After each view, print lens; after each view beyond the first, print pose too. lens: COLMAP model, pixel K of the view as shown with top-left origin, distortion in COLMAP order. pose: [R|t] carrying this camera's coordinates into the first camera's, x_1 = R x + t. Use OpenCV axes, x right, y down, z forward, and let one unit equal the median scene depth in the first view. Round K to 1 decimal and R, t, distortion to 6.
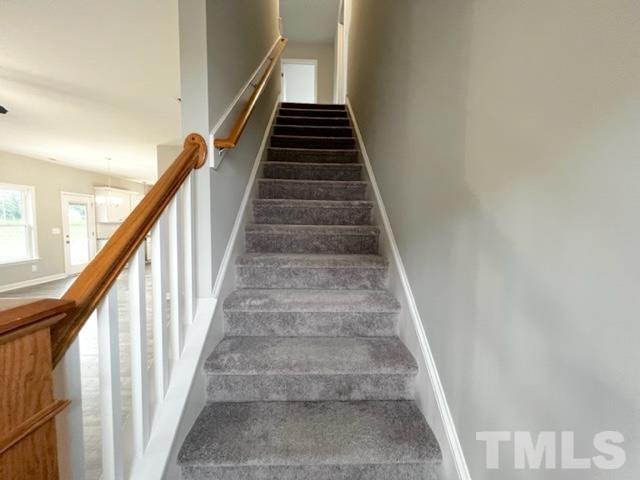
lens RADIAL K [[256.2, 0, 319.0], [0, 256.2, 240.7], [0, 0, 1]] dist [0.000342, -0.000117]
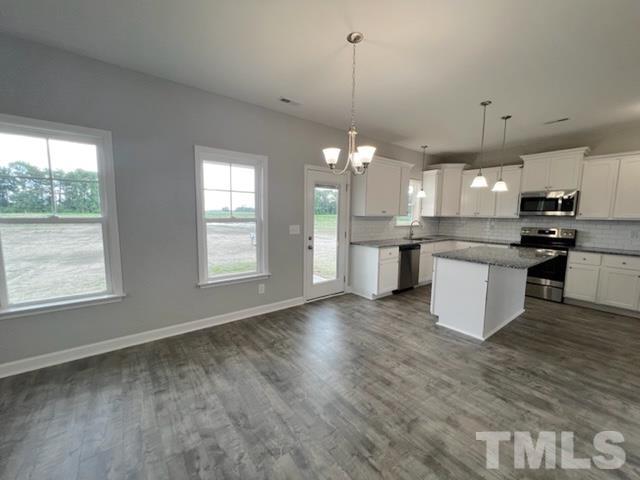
lens RADIAL K [[256.2, 0, 319.0], [0, 256.2, 240.7], [0, 0, 1]] dist [0.000342, -0.000117]
pose [[0.583219, 0.079969, -0.808369, -0.468930], [-0.062059, 0.996620, 0.053818, -0.046598], [0.809941, 0.018779, 0.586210, 0.658130]]
